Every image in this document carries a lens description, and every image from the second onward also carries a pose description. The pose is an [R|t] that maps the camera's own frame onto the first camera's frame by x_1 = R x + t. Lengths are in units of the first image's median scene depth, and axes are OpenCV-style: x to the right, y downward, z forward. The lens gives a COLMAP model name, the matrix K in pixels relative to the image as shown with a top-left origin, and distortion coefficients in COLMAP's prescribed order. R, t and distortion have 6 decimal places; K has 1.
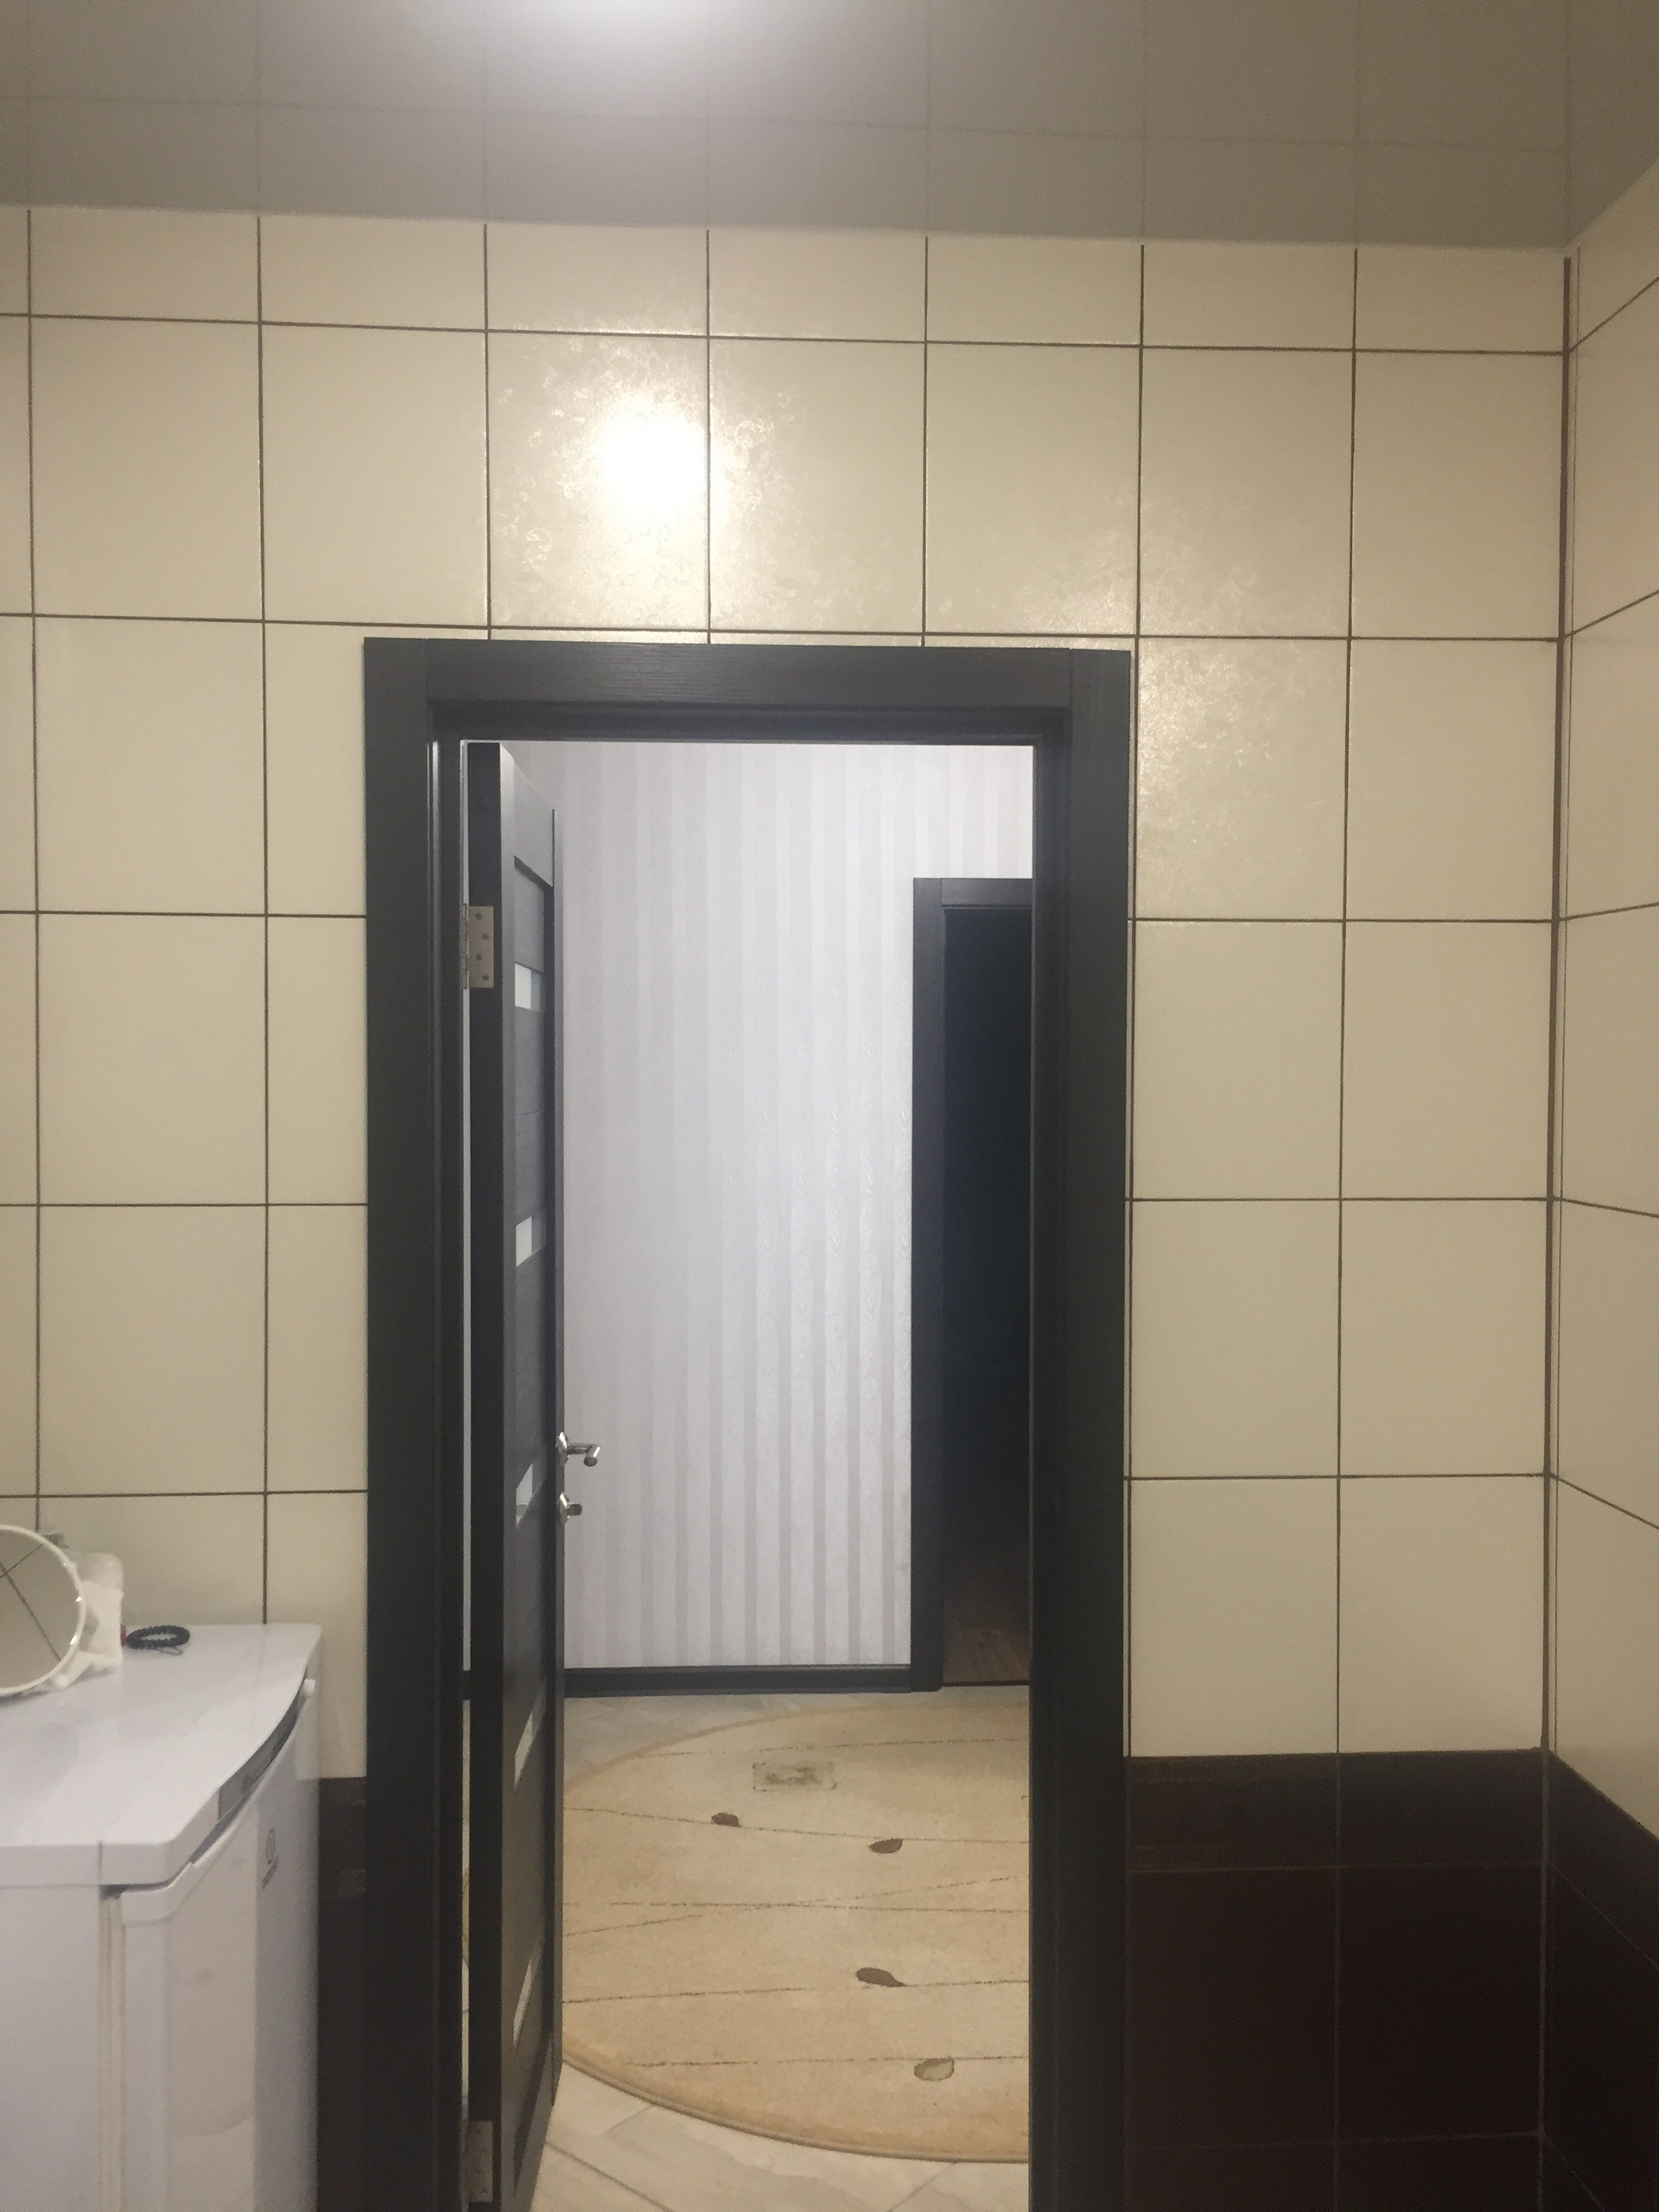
lens RADIAL K [[1896.7, 0, 830.2], [0, 1896.7, 1116.9], [0, 0, 1]] dist [0.081039, -0.089895]
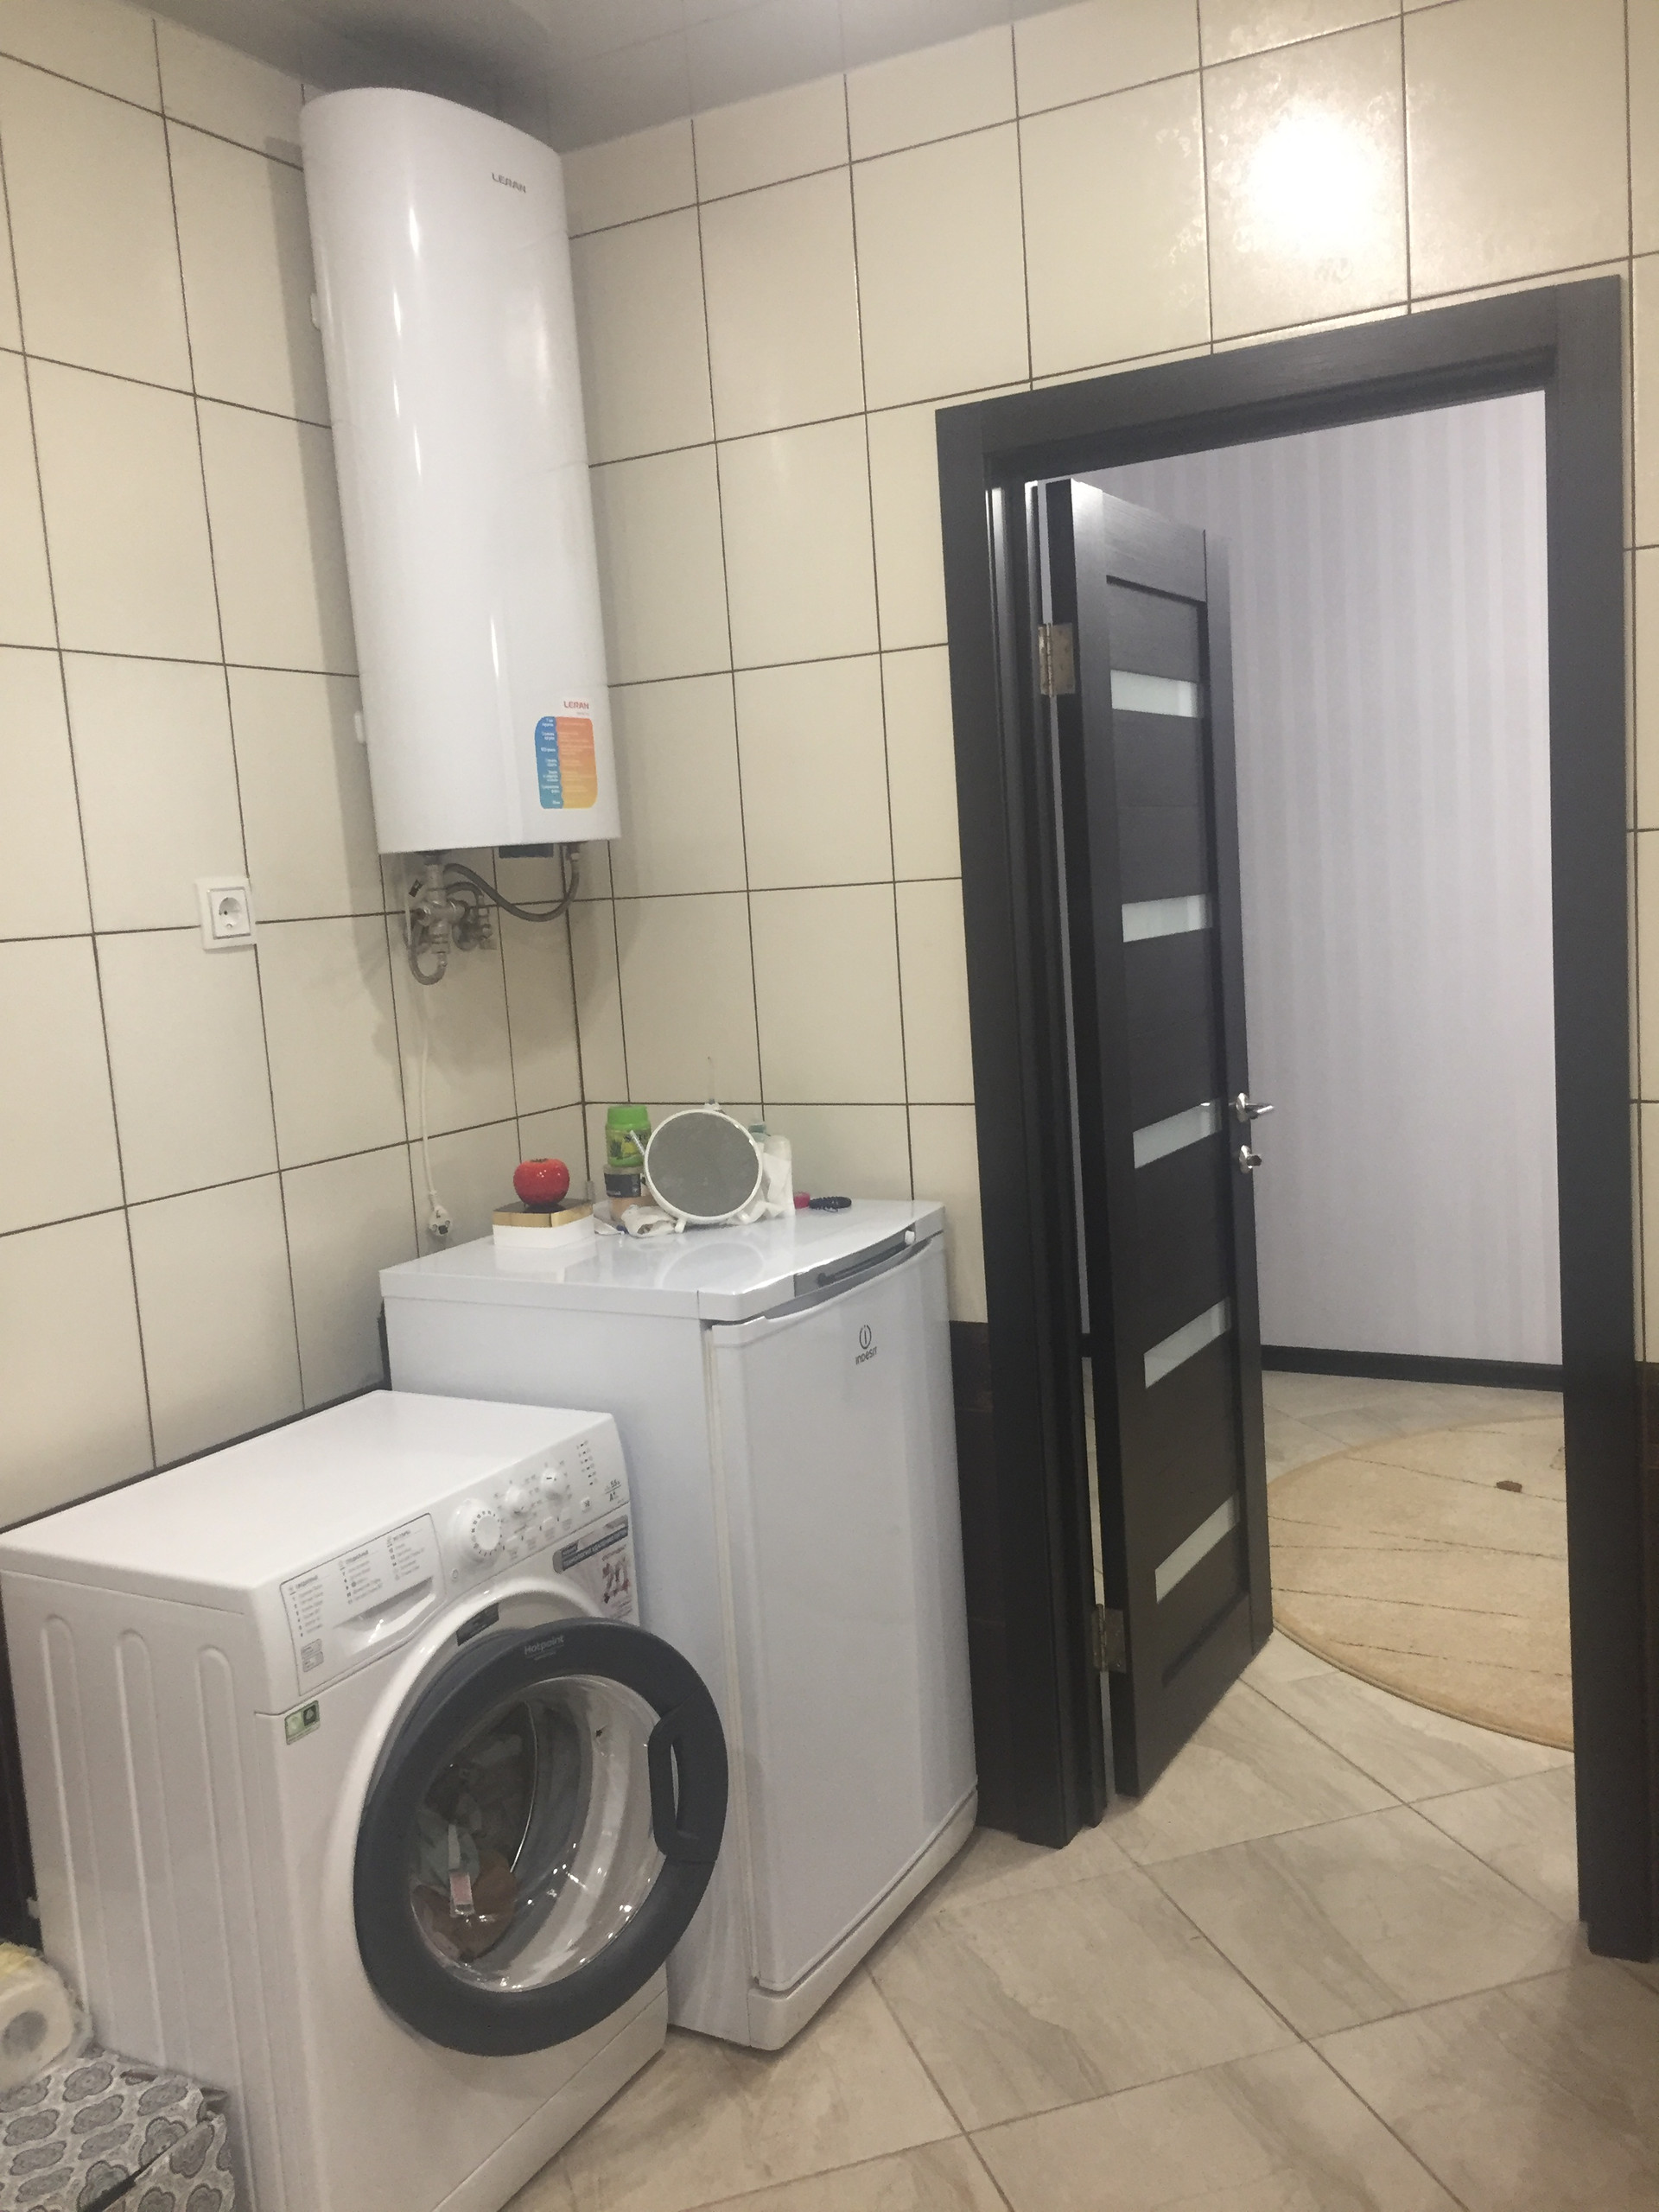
lens RADIAL K [[1896.7, 0, 830.2], [0, 1896.7, 1116.9], [0, 0, 1]] dist [0.081039, -0.089895]
pose [[0.848281, 0.009723, -0.529457, 0.340815], [0.052316, 0.993402, 0.102061, 0.068604], [0.526956, -0.114275, 0.842175, -0.118998]]
